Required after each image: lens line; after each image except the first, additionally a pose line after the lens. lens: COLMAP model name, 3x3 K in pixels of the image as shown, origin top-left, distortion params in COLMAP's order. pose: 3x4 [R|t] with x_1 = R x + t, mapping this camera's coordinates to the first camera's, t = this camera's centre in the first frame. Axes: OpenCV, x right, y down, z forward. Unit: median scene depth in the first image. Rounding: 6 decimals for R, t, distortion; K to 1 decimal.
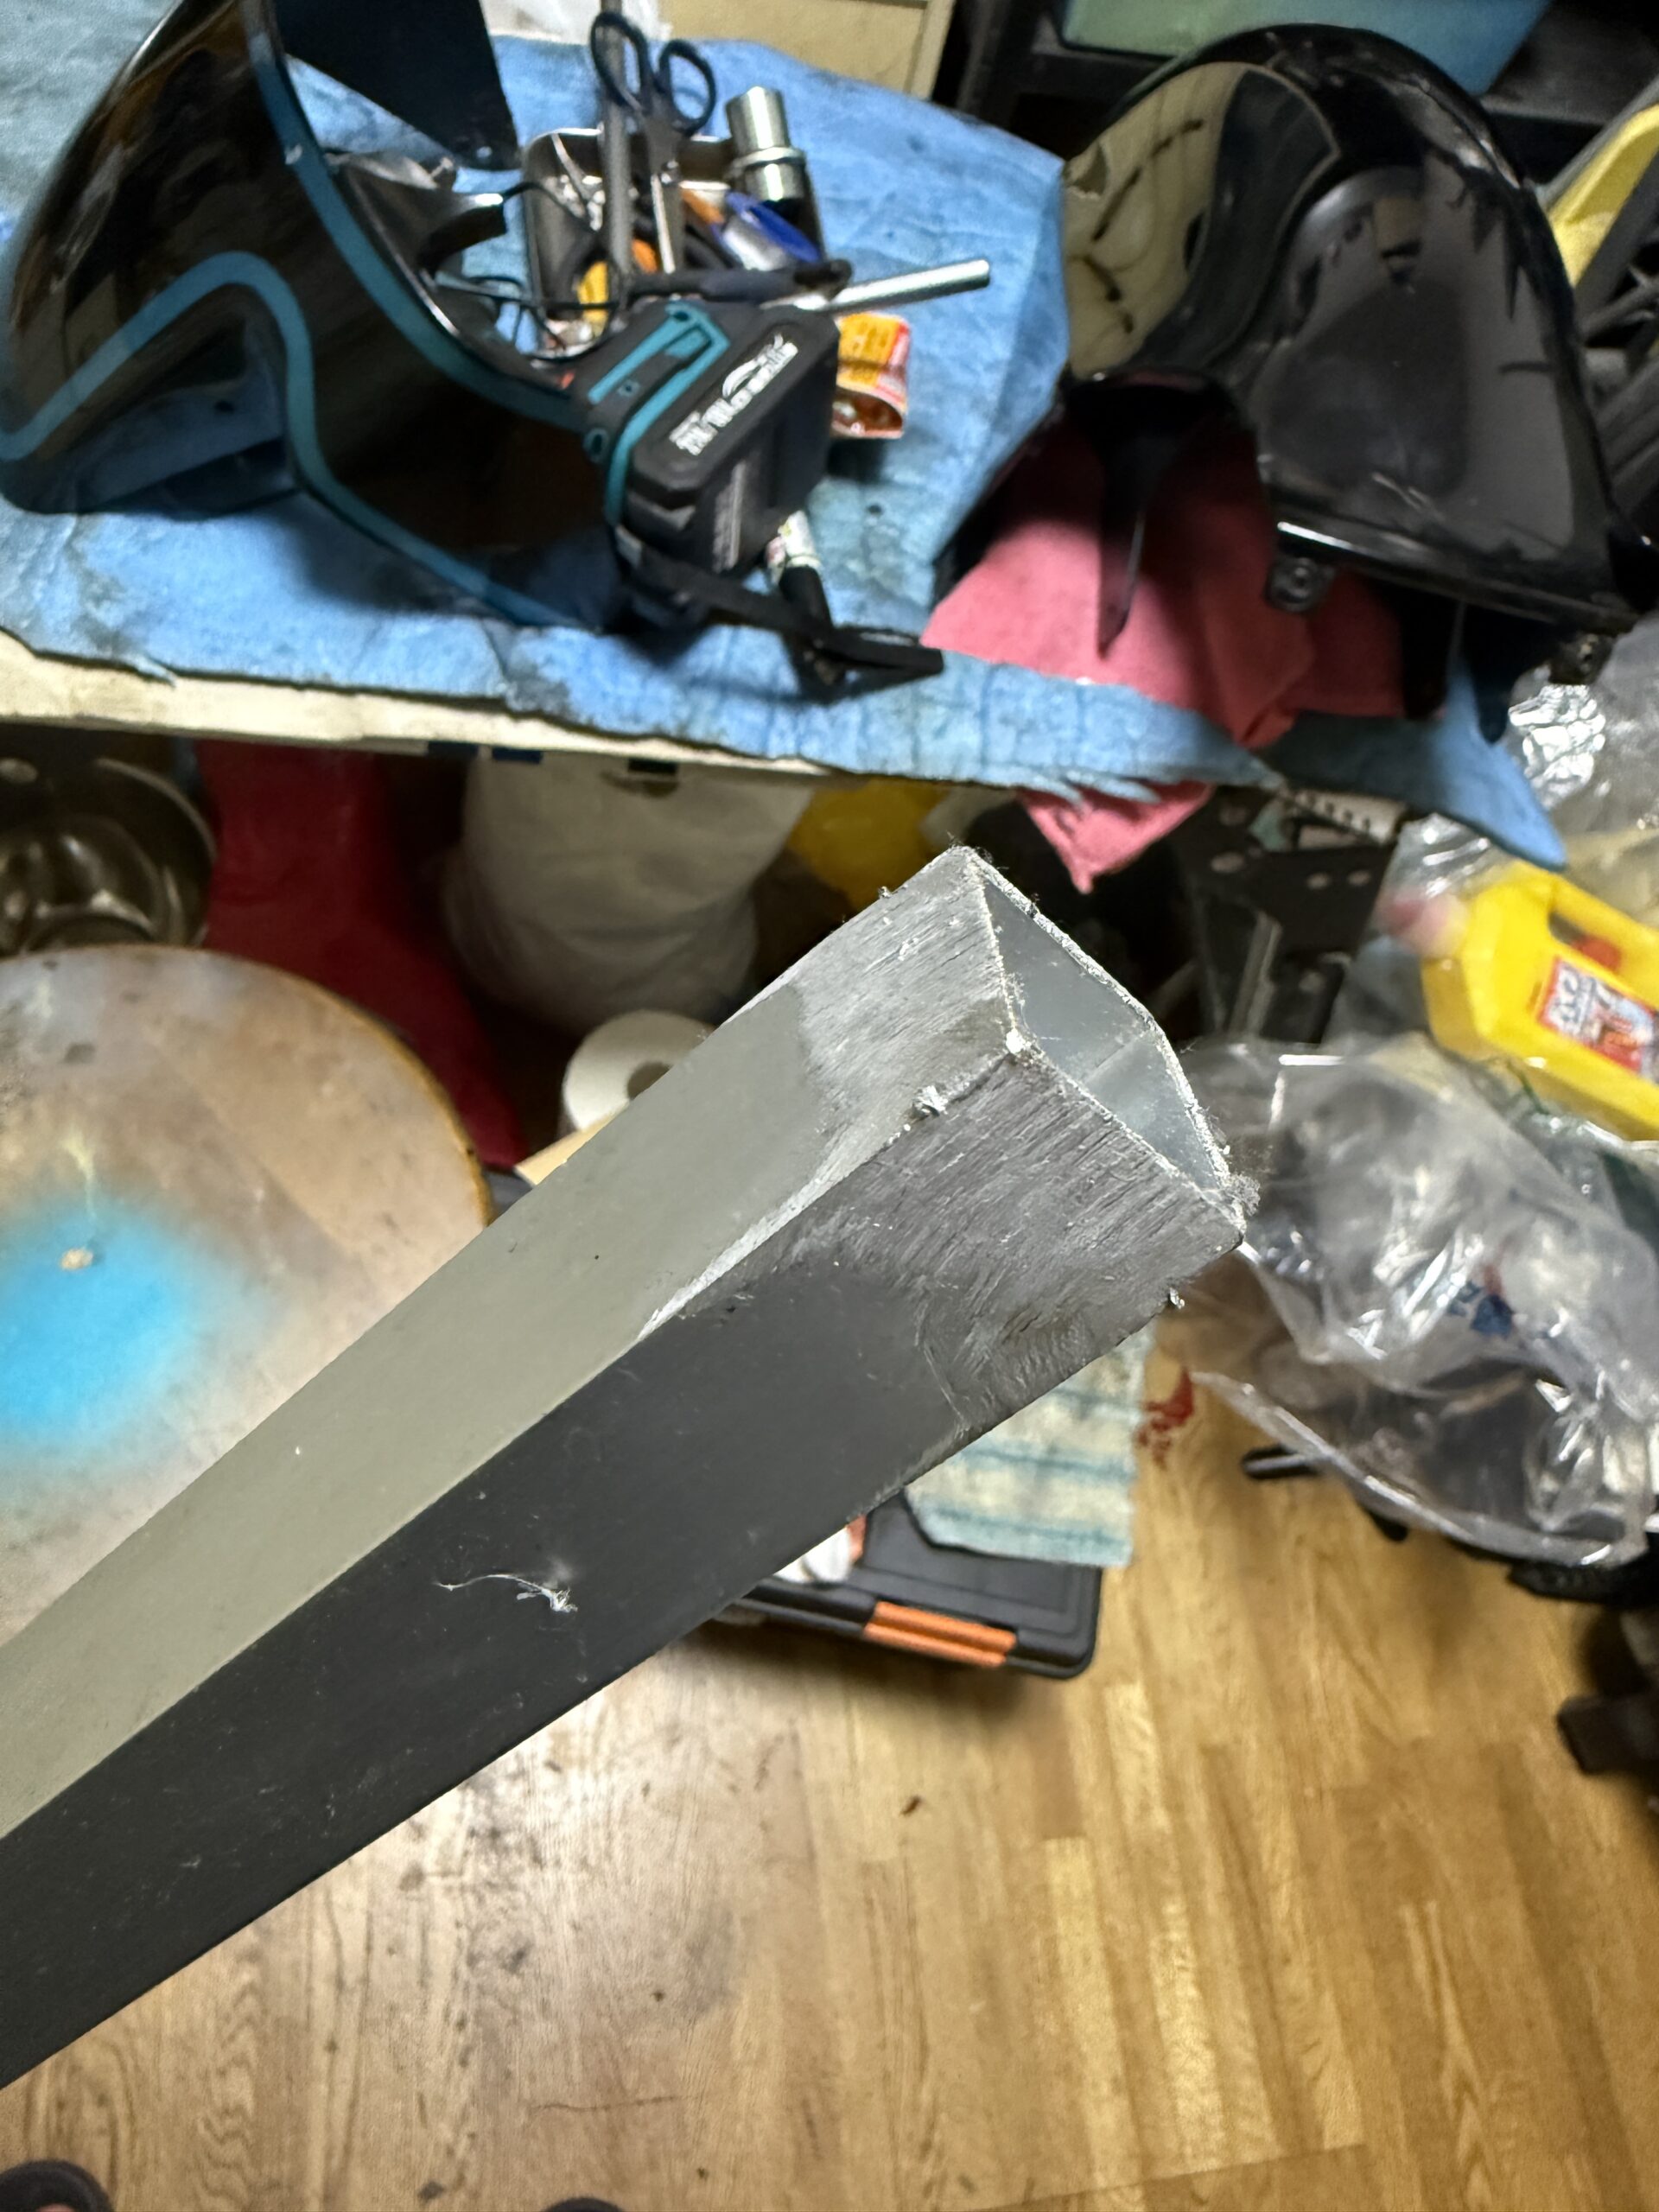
lens RADIAL K [[1570.3, 0, 829.5], [0, 1570.3, 1106.0], [0, 0, 1]] dist [-0.002071, 0.000268]
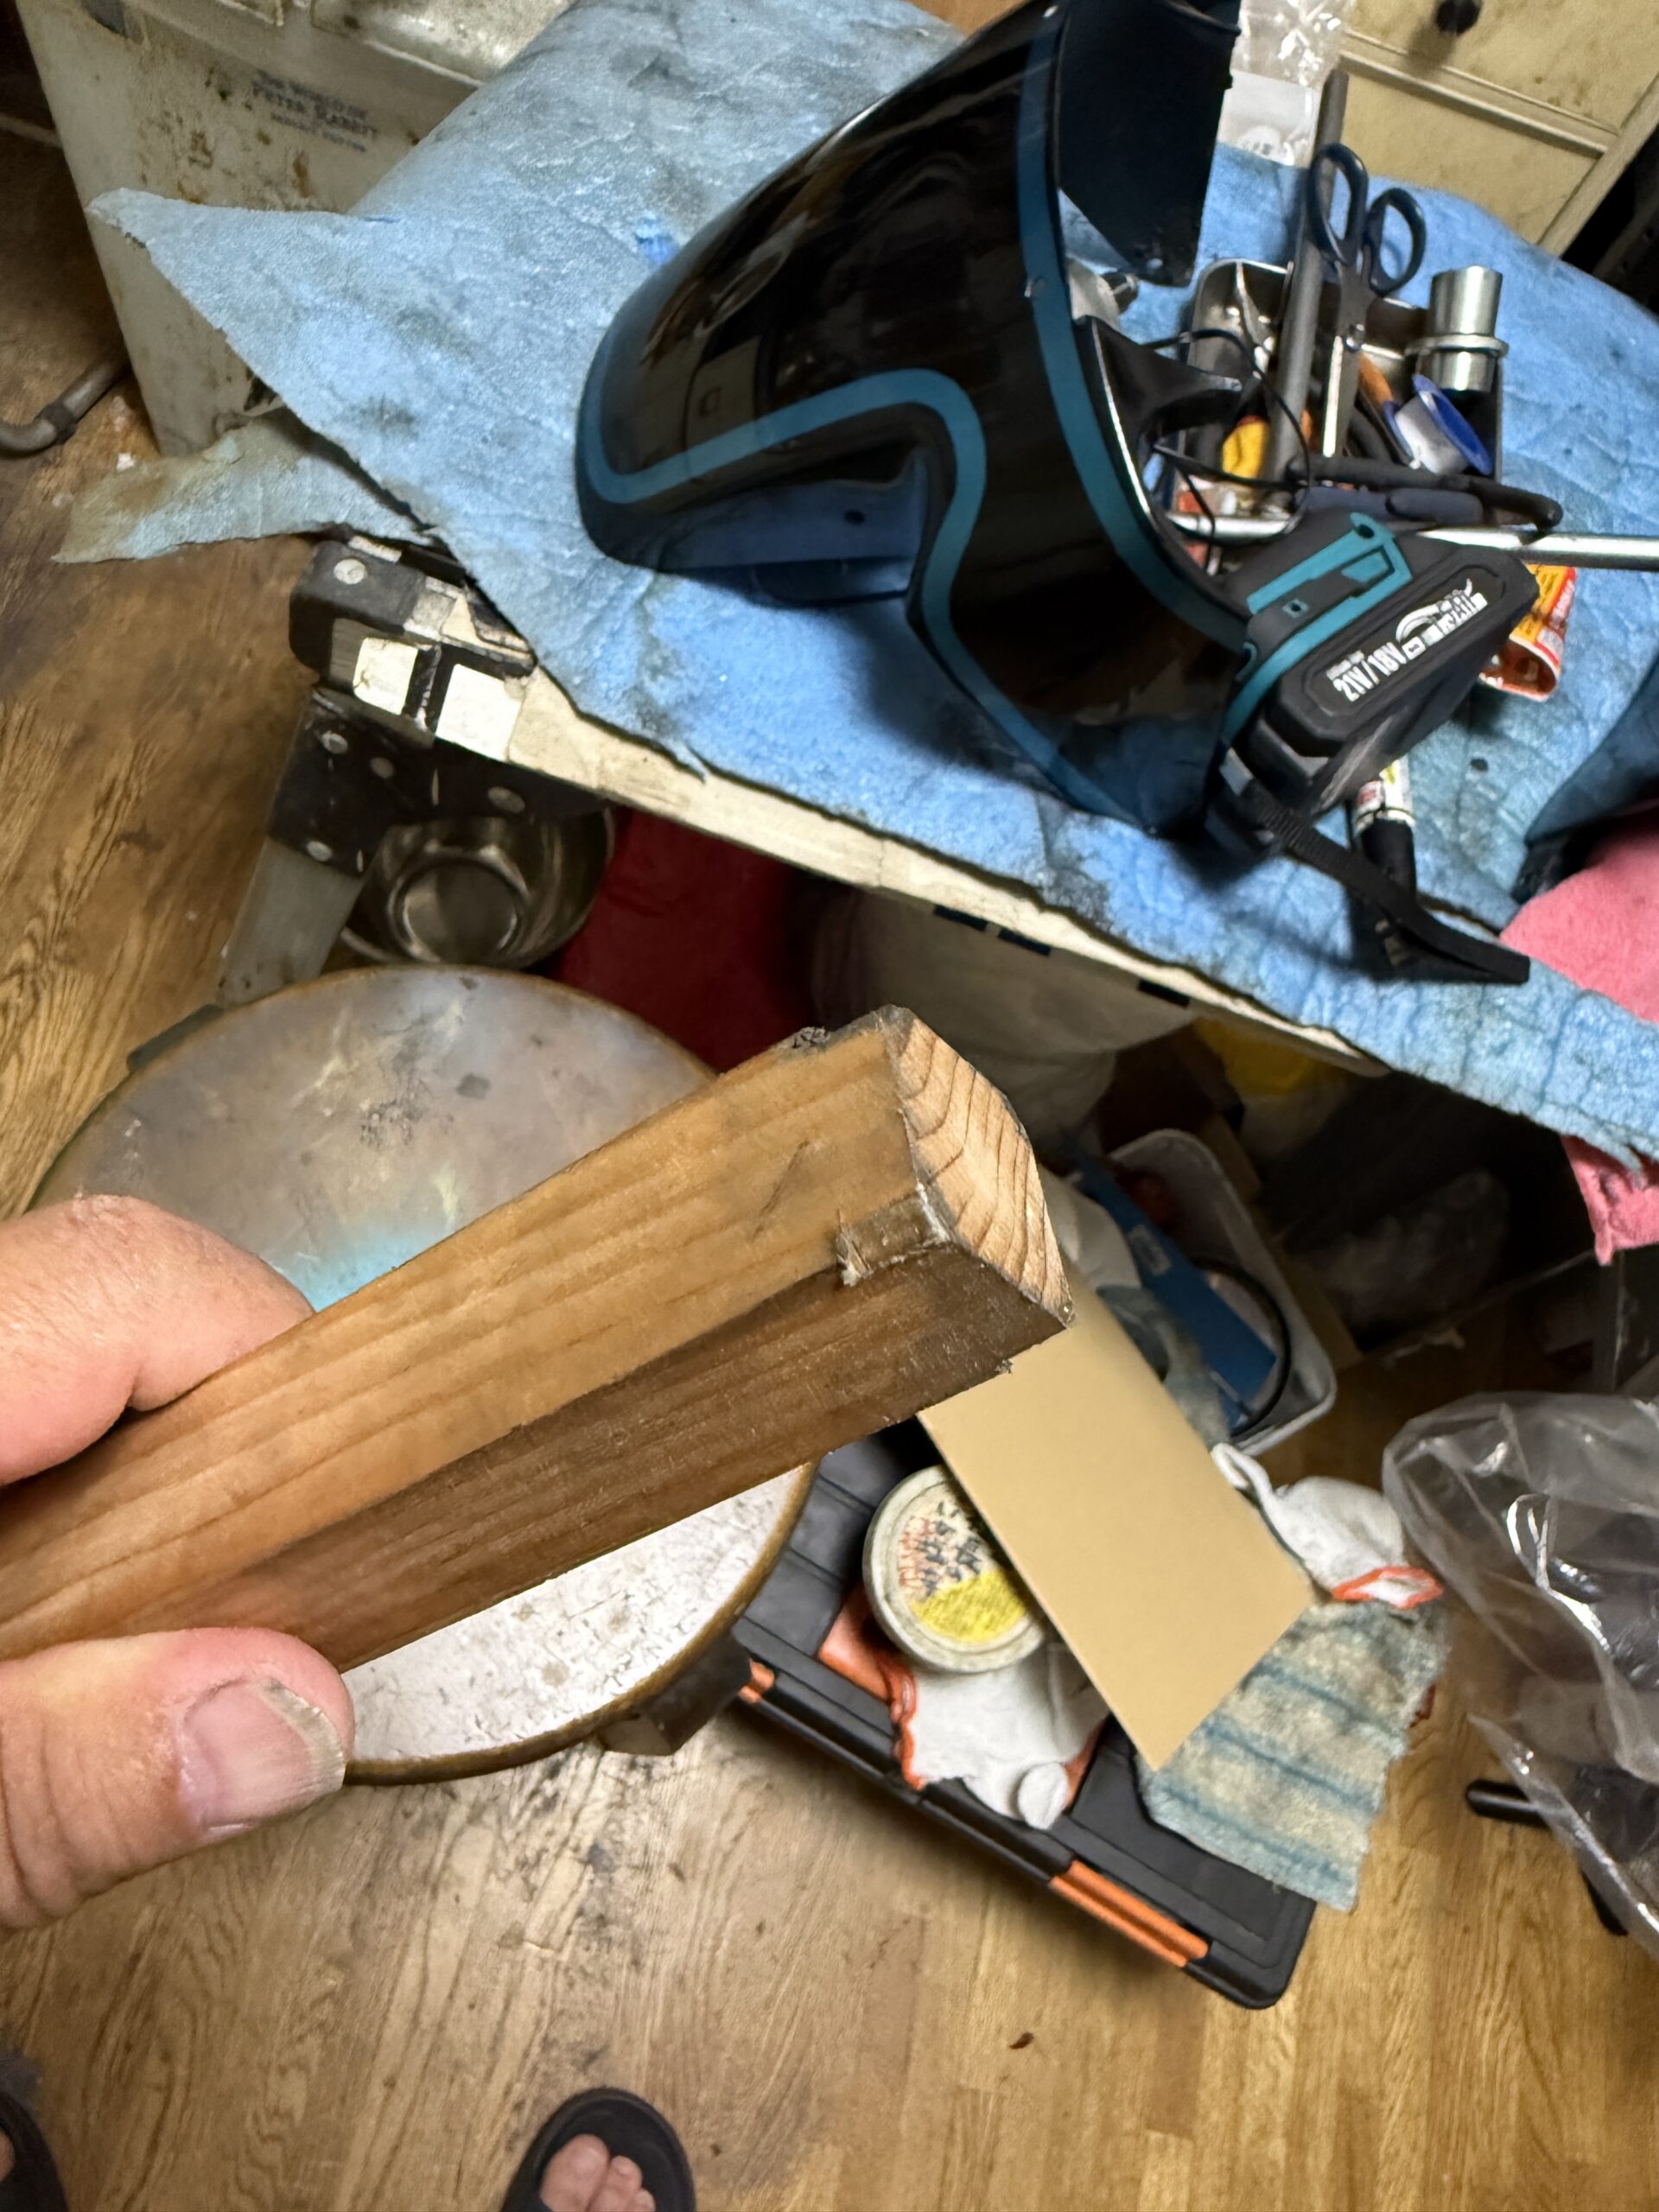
lens RADIAL K [[1570.3, 0, 829.5], [0, 1570.3, 1106.0], [0, 0, 1]] dist [-0.002071, 0.000268]
pose [[0.947976, 0.291888, -0.127054, -0.161363], [-0.291432, 0.956325, 0.022577, -0.117888], [0.128095, 0.015626, 0.991639, 0.085620]]
